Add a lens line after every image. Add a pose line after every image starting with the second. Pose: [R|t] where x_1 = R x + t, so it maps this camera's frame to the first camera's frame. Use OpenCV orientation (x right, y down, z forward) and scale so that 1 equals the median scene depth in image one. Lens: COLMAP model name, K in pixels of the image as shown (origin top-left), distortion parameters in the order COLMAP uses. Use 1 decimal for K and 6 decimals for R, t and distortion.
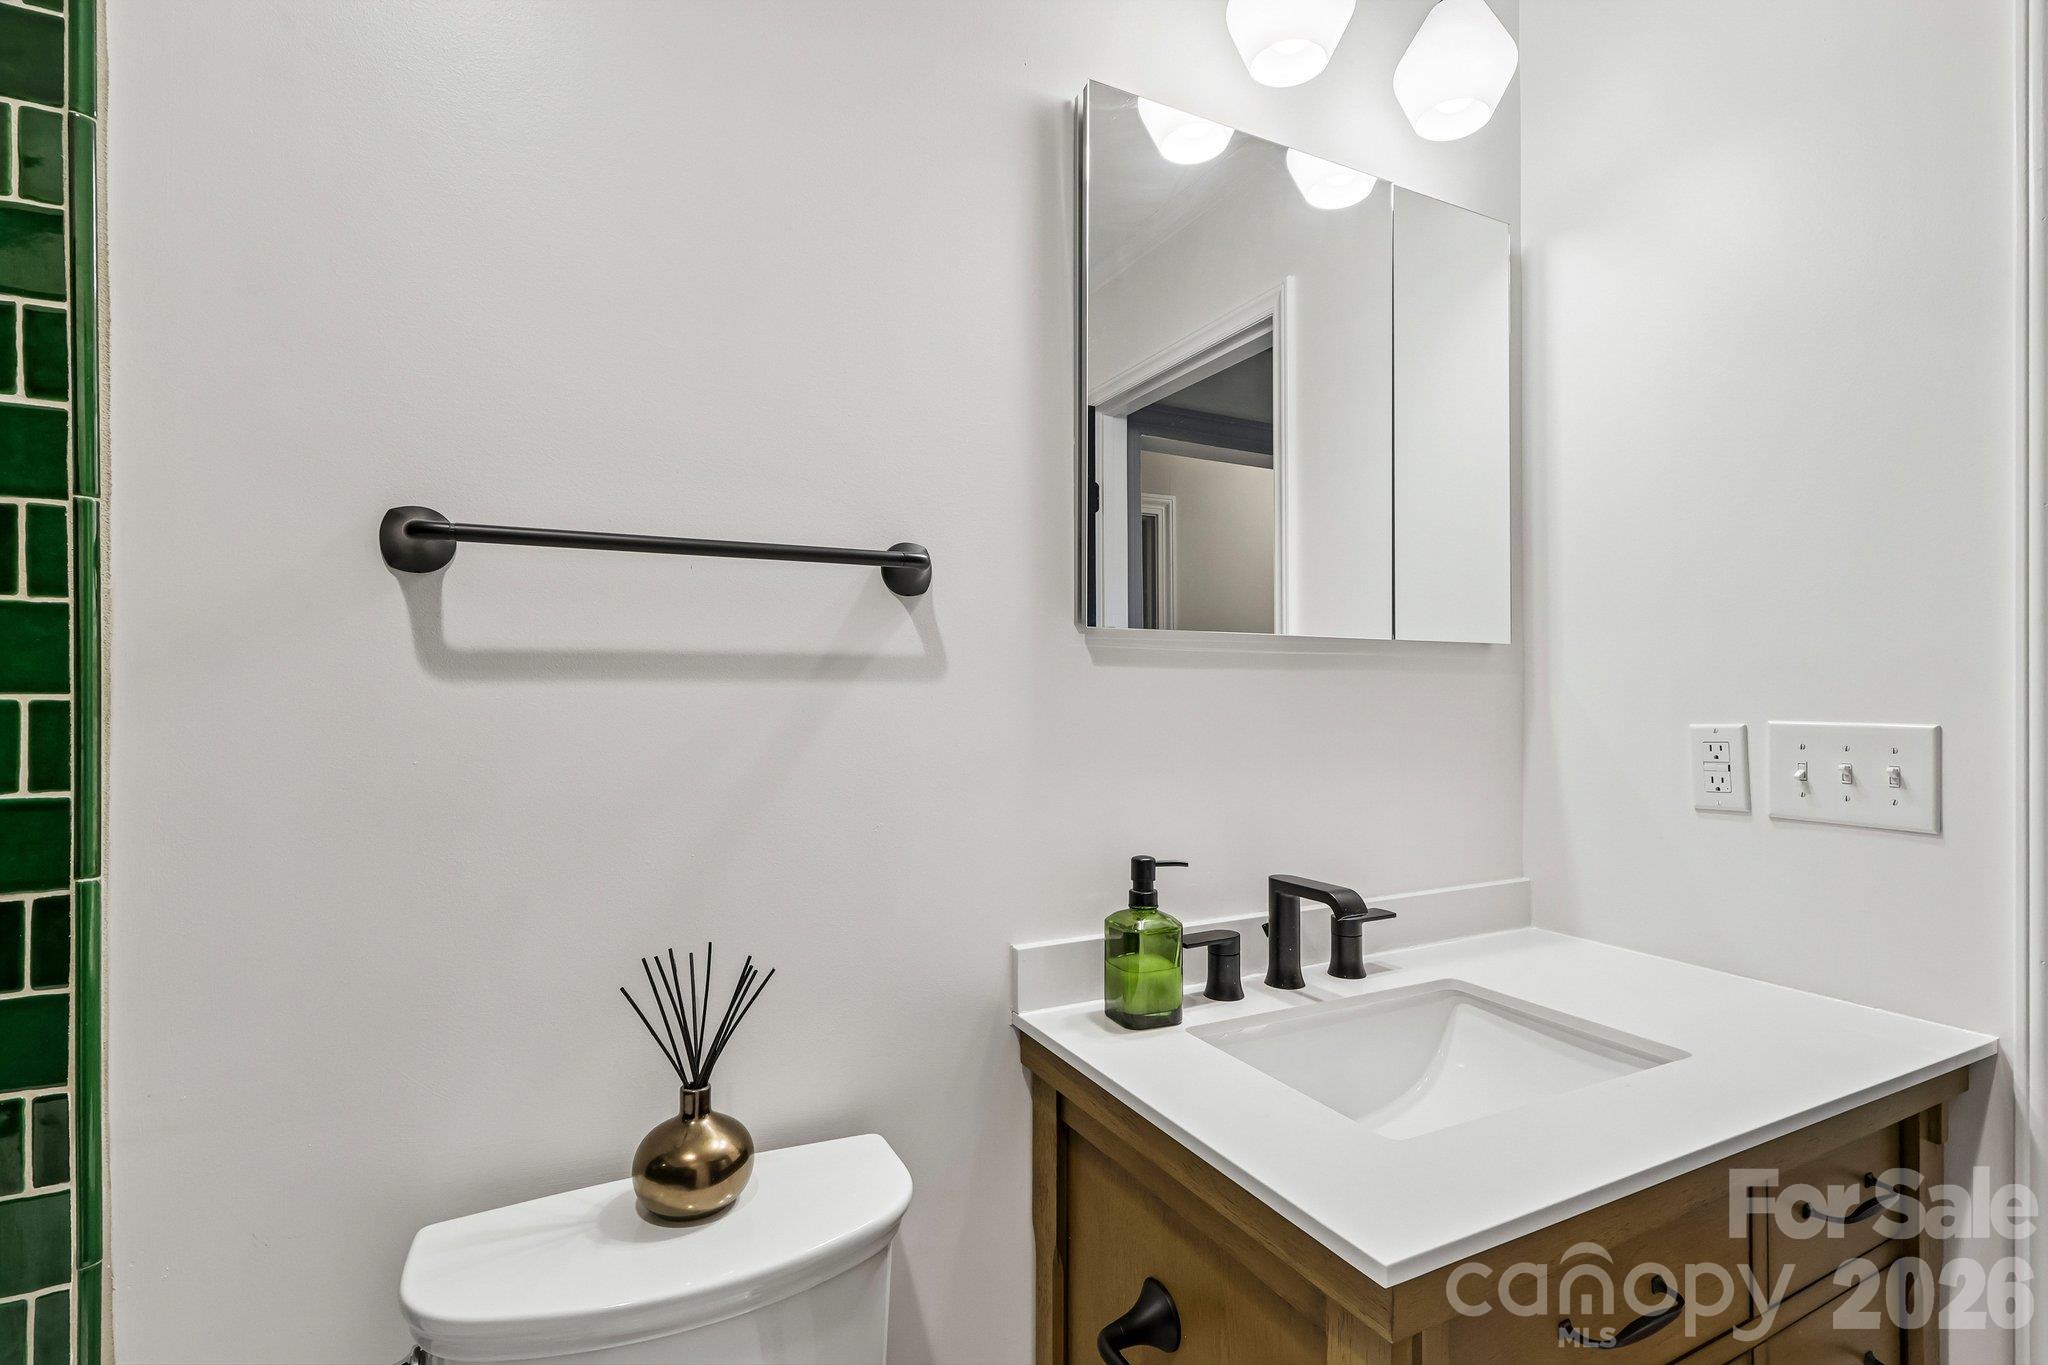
lens RADIAL K [[951.0, 0, 1034.1], [0, 951.0, 688.4], [0, 0, 1]] dist [0.000396, 0.000740]
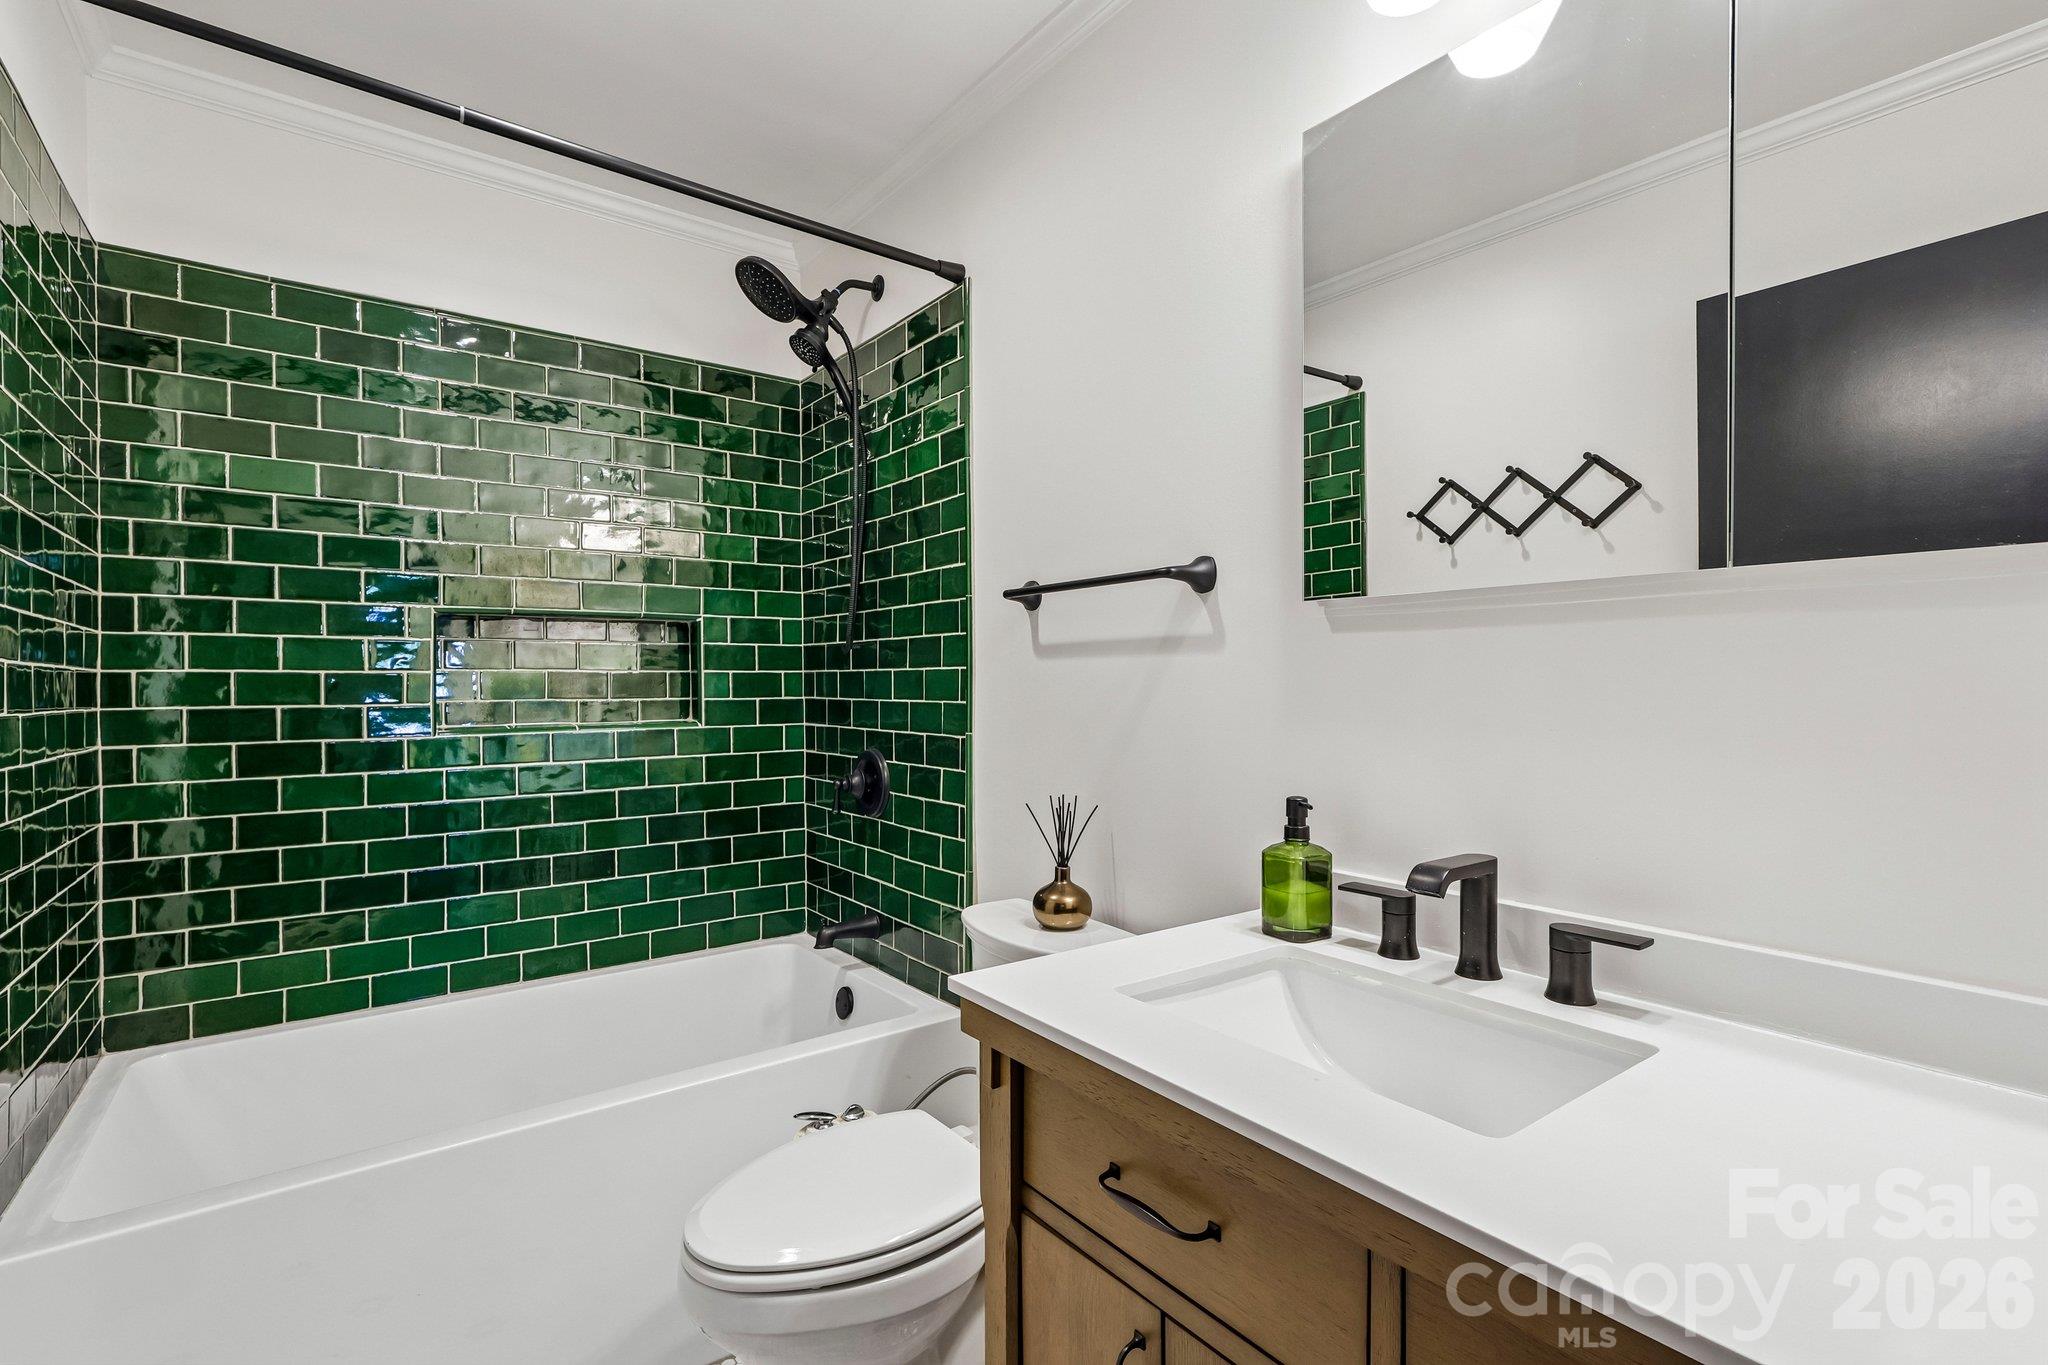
lens RADIAL K [[951.0, 0, 1034.1], [0, 951.0, 688.4], [0, 0, 1]] dist [0.000396, 0.000740]
pose [[0.178437, 0.008580, -0.983914, 1.236985], [0.004015, 0.999947, 0.009448, 0.032974], [0.983943, -0.005636, 0.178393, 0.488305]]
